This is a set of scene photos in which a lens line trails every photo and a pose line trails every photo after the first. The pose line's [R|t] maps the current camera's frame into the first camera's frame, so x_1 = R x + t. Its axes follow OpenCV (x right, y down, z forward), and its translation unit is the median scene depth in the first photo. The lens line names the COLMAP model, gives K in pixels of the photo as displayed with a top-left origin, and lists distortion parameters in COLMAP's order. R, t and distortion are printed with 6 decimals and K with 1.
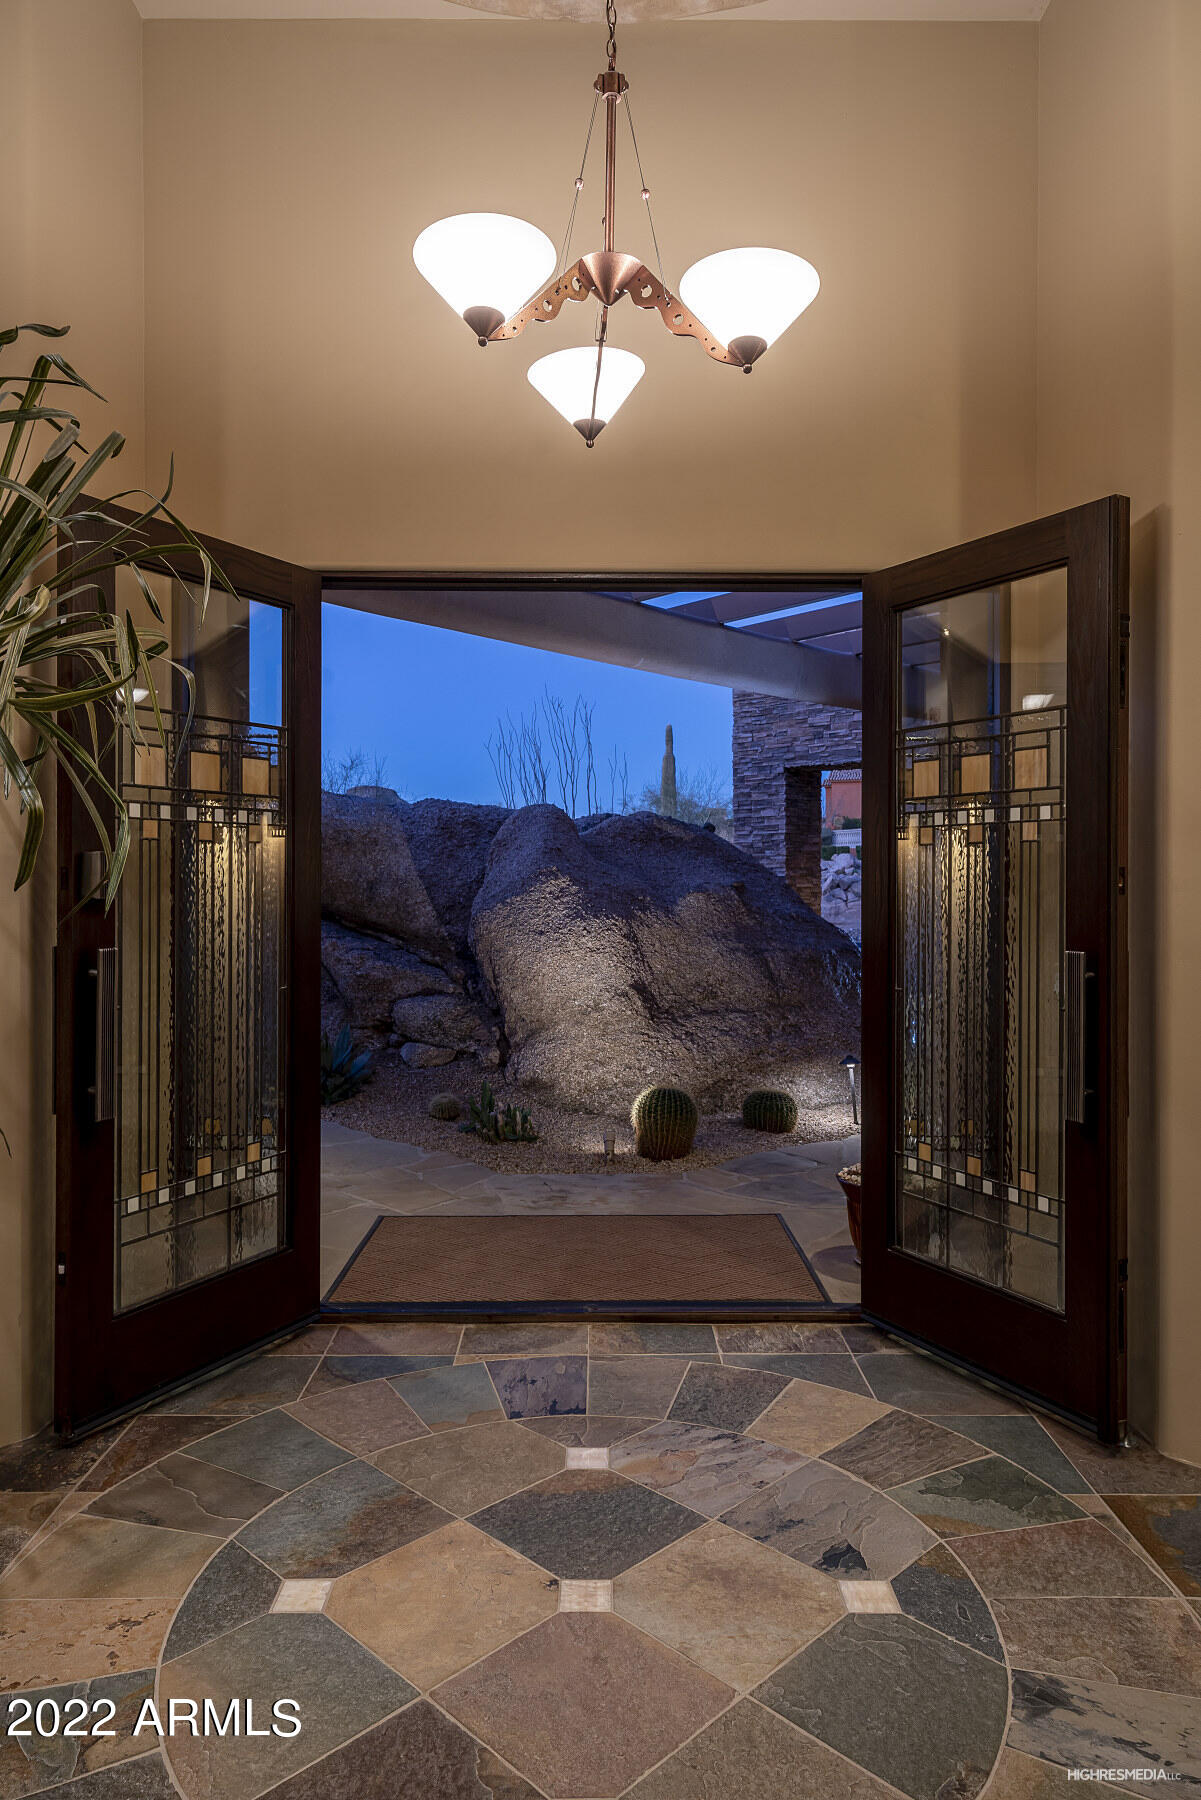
lens RADIAL K [[1127.7, 0, 600.2], [0, 1127.7, 902.7], [0, 0, 1]] dist [0.003803, 0.000860]
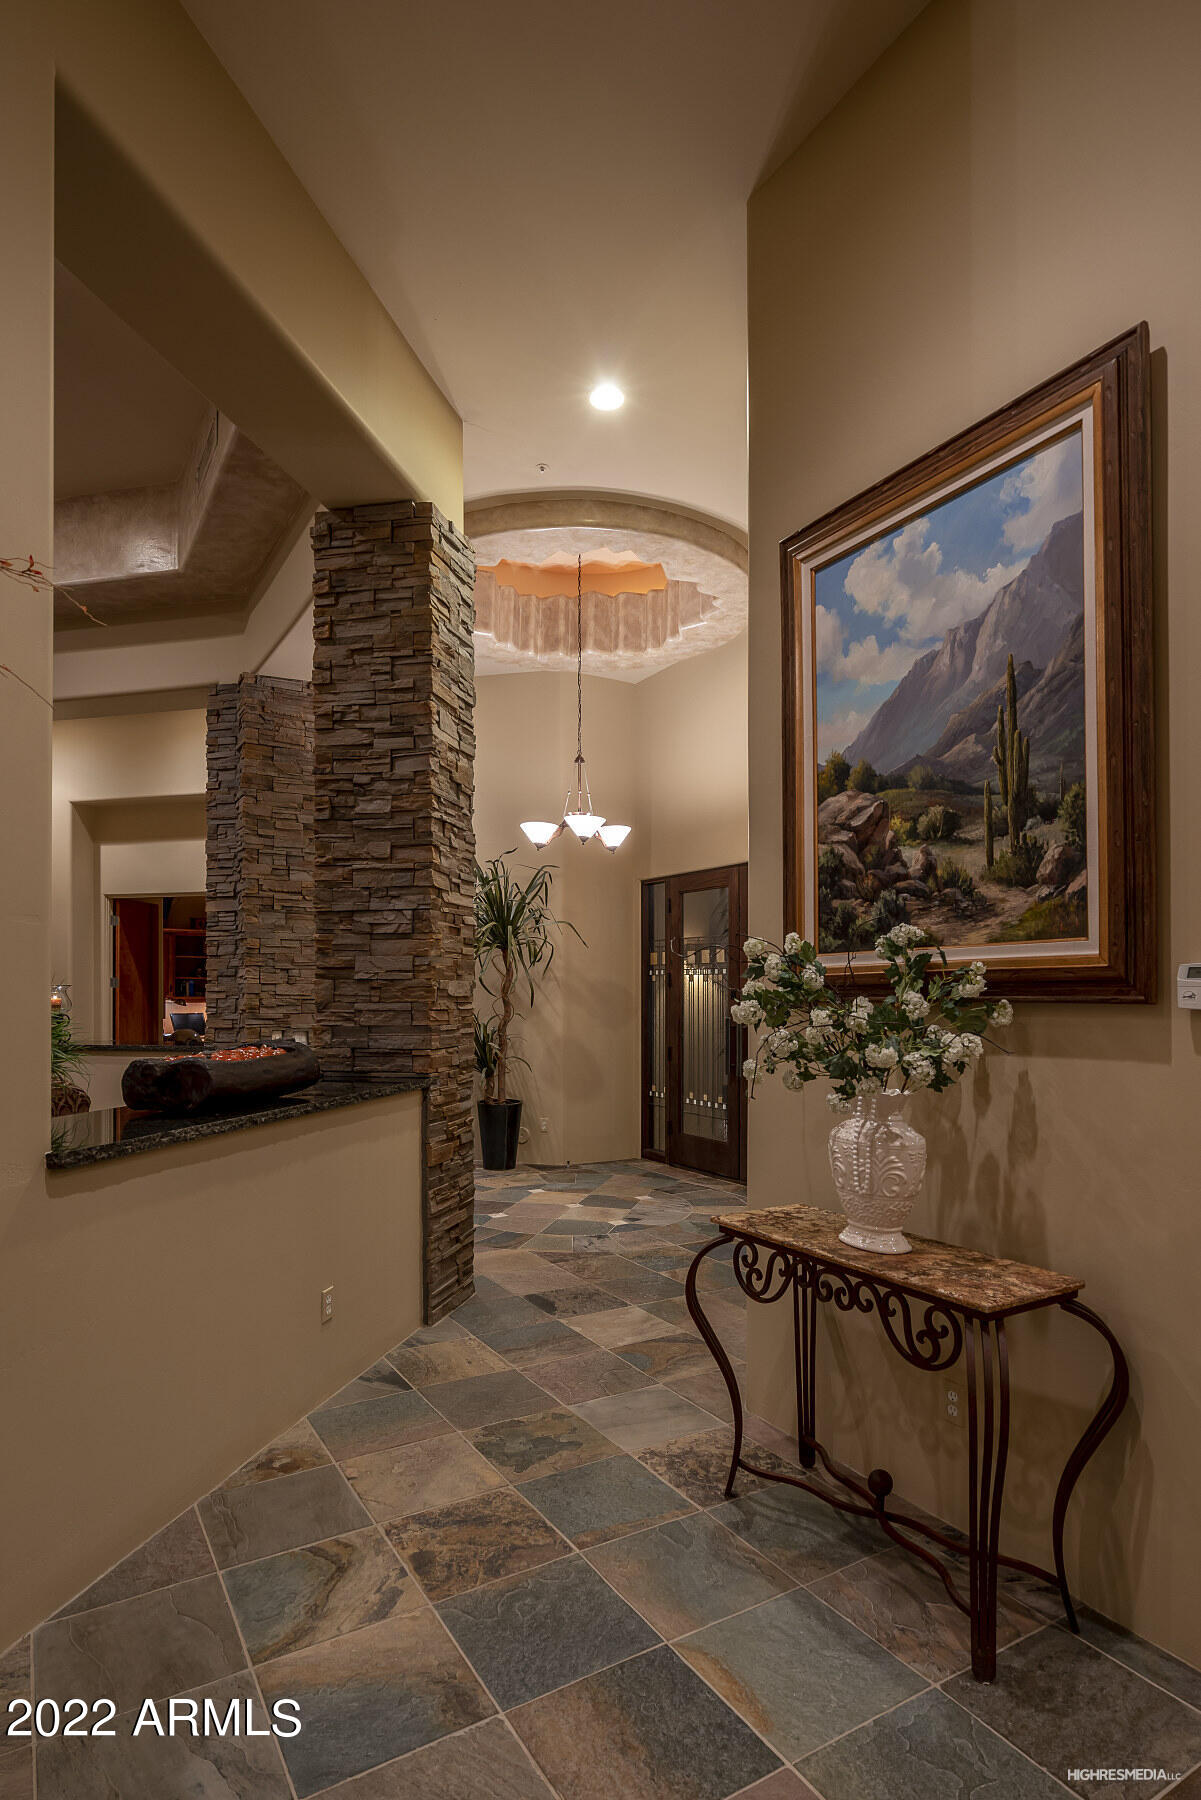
lens RADIAL K [[963.8, 0, 603.6], [0, 963.8, 901.6], [0, 0, 1]] dist [0.000065, 0.000008]
pose [[0.517519, -0.079795, -0.851943, 2.510958], [-0.001963, 0.995529, -0.094436, -0.032517], [0.855669, 0.050545, 0.515049, -0.468238]]
